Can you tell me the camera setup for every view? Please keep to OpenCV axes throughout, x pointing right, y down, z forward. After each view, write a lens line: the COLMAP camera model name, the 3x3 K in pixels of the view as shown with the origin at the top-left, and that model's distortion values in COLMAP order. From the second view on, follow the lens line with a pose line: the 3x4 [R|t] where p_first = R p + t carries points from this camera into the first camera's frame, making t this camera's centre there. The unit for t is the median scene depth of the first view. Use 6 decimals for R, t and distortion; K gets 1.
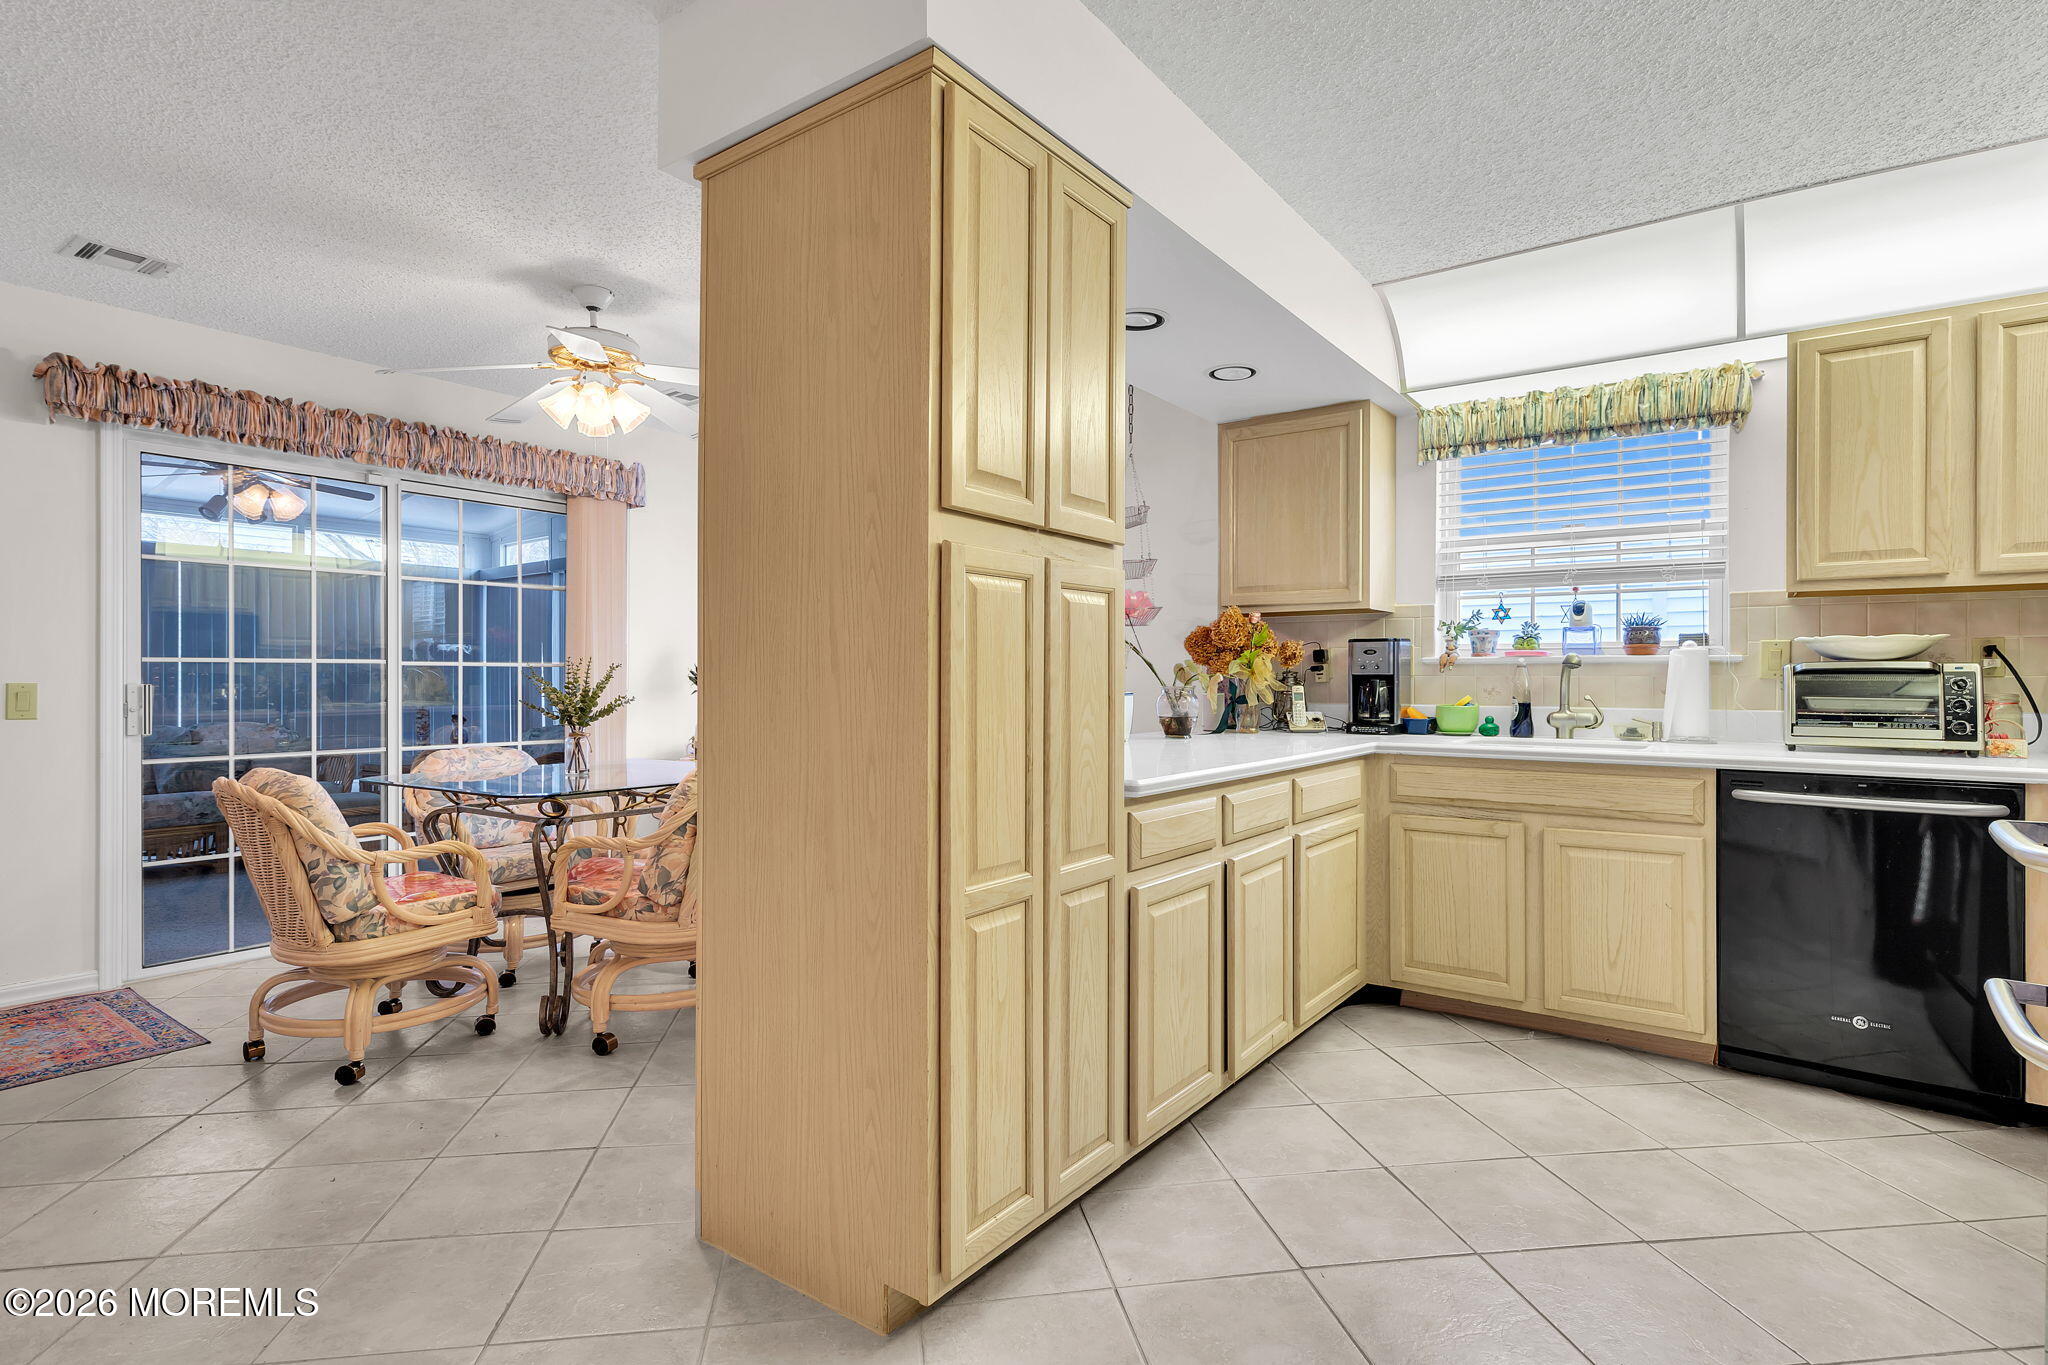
lens RADIAL K [[1018.3, 0, 1021.5], [0, 1018.3, 680.2], [0, 0, 1]] dist [-0.002701, -0.000320]
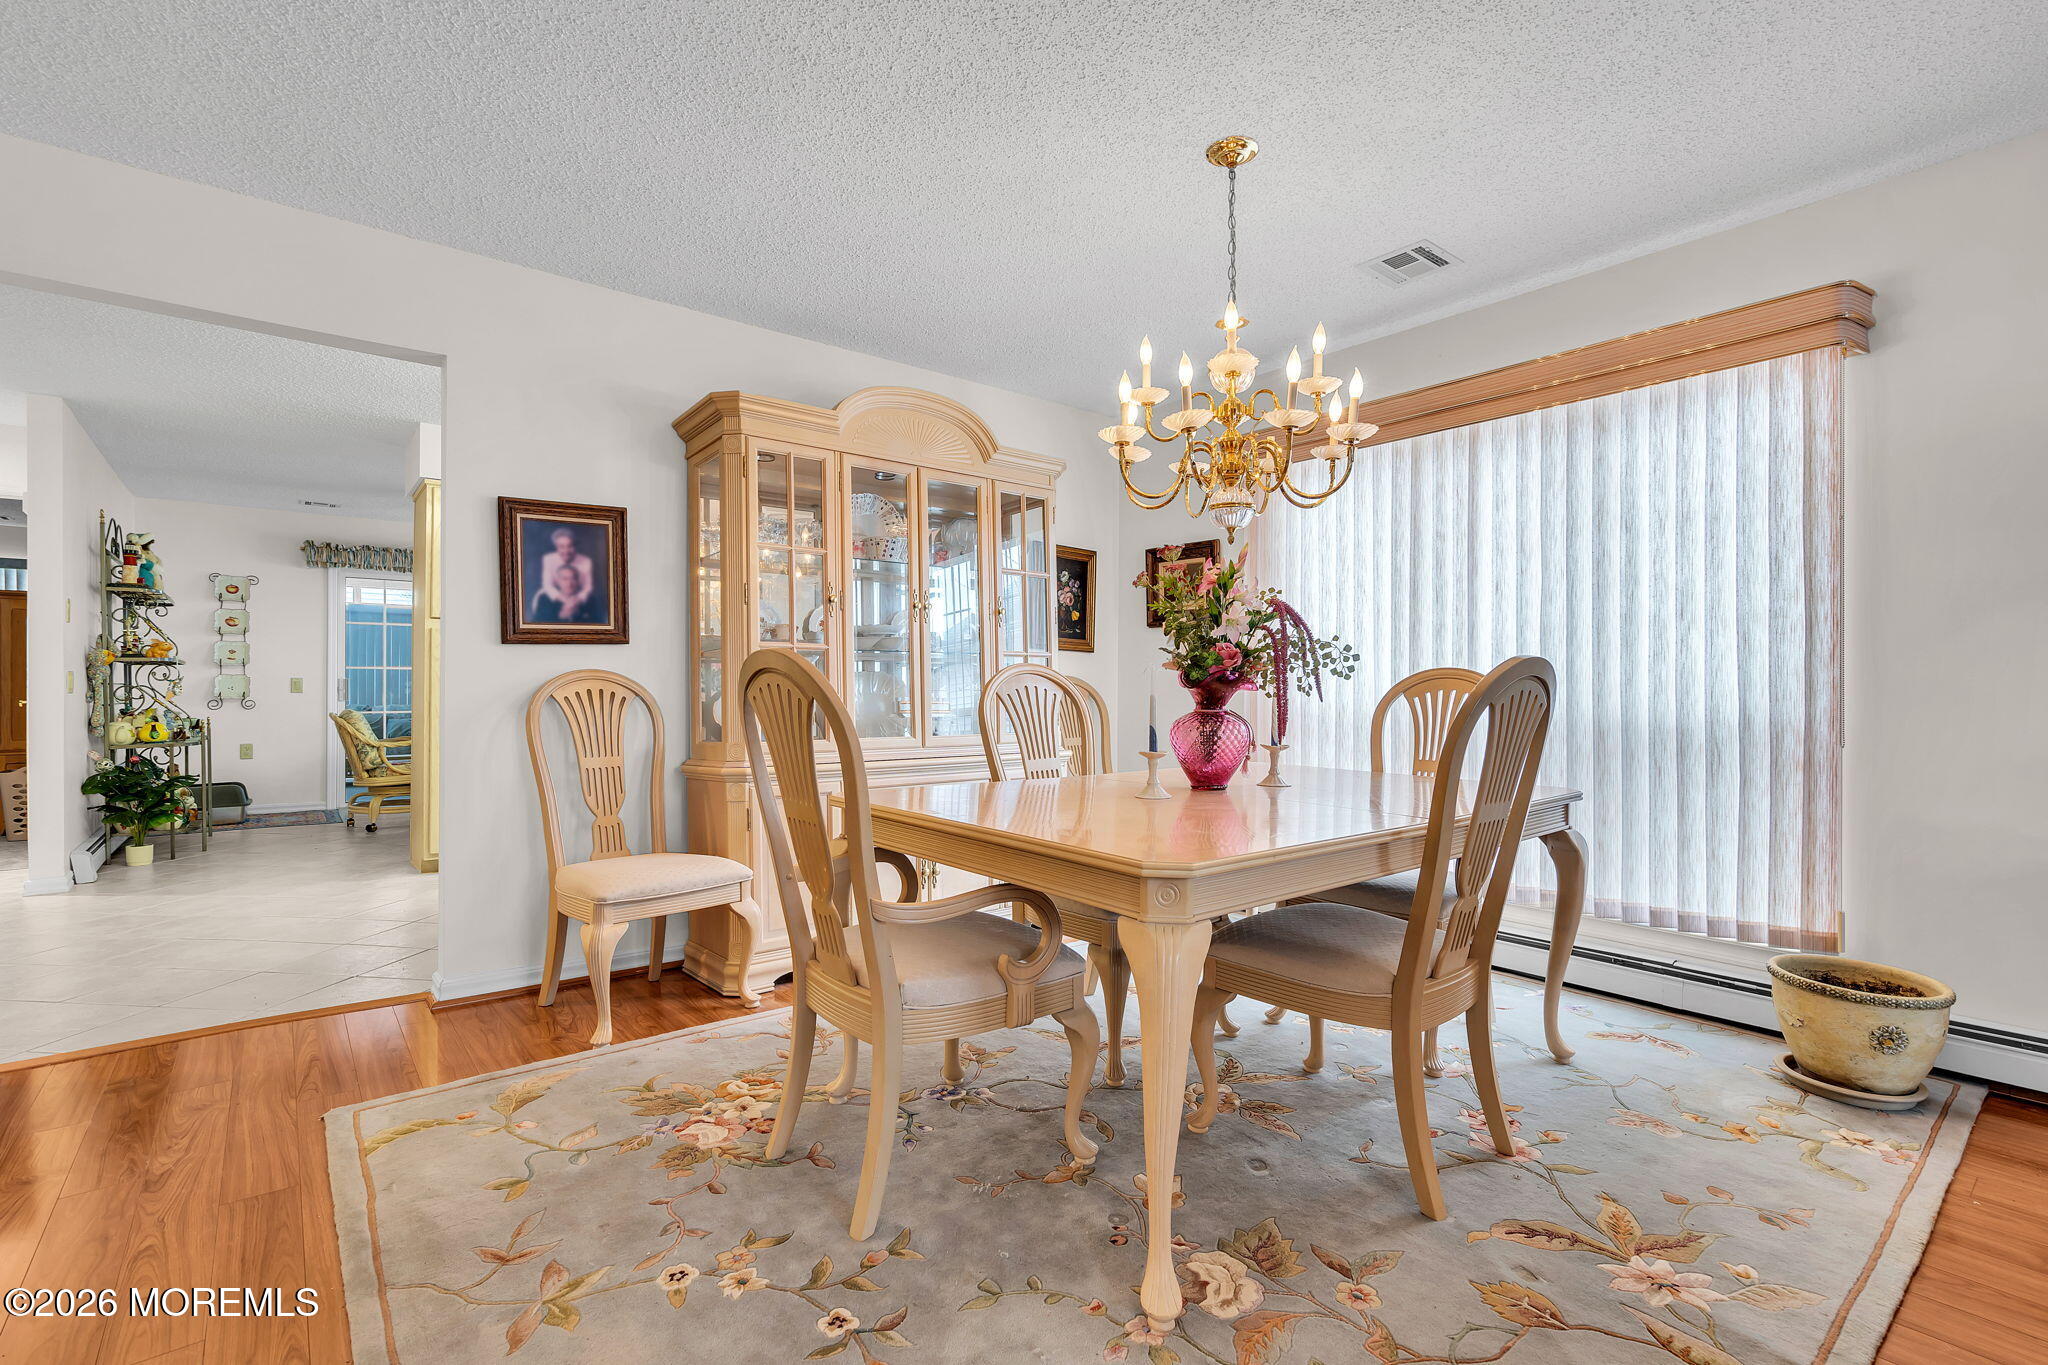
lens RADIAL K [[933.7, 0, 1025.9], [0, 933.7, 692.0], [0, 0, 1]] dist [0.000172, -0.000028]
pose [[0.970569, -0.000538, -0.240824, 1.171213], [0.002094, 0.999979, 0.006204, 0.022282], [0.240816, -0.006525, 0.970549, -0.694591]]
